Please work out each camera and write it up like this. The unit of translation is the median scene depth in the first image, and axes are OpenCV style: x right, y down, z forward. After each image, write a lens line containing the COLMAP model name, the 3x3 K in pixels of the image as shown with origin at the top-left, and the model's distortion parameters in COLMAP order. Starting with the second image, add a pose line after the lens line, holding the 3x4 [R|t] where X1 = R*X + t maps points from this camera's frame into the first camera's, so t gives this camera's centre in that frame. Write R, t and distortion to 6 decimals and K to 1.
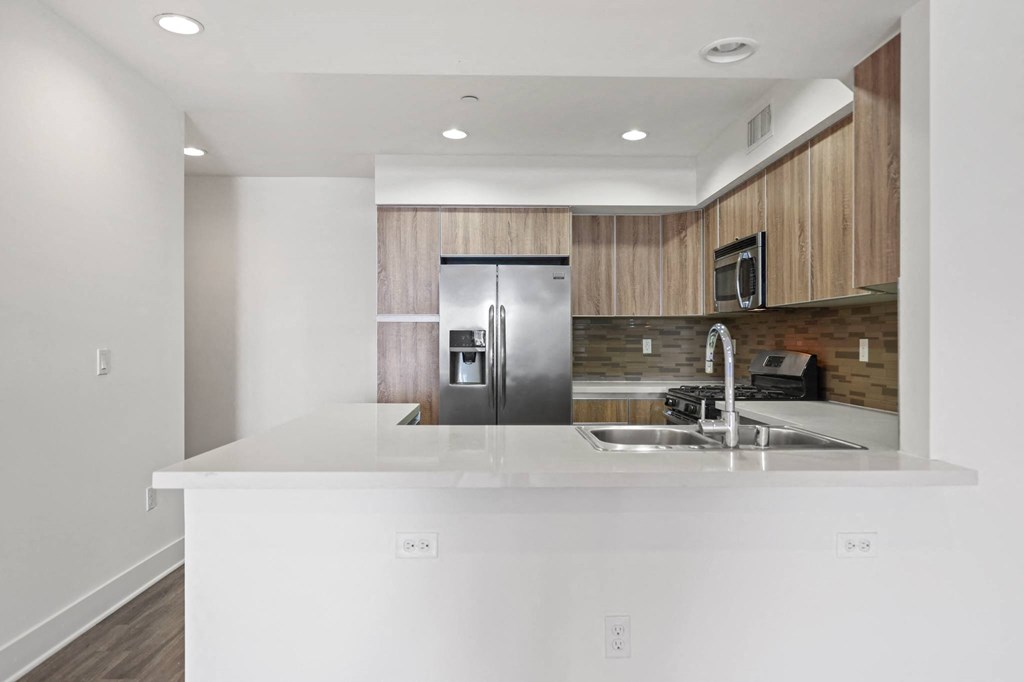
lens RADIAL K [[656.8, 0, 513.9], [0, 656.8, 337.3], [0, 0, 1]] dist [0.004179, 0.002357]
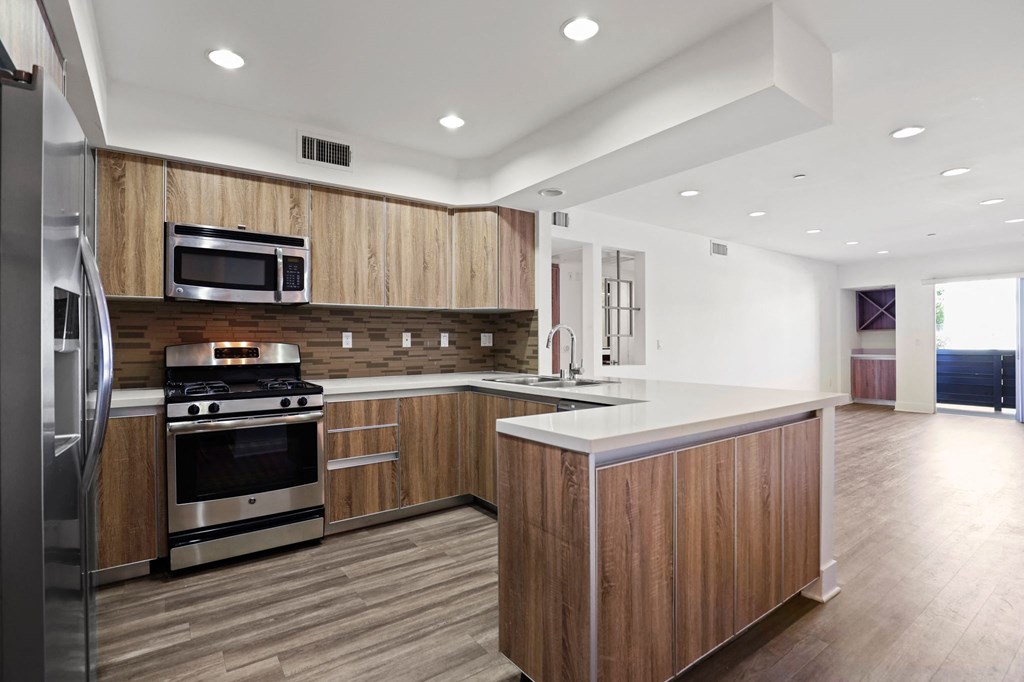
lens RADIAL K [[478.7, 0, 515.2], [0, 478.7, 331.8], [0, 0, 1]] dist [-0.024122, 0.003680]
pose [[-0.559228, 0.003280, 0.829007, -0.408946], [-0.006903, 0.999939, -0.008613, 0.005778], [-0.828985, -0.010539, -0.559172, 0.936634]]
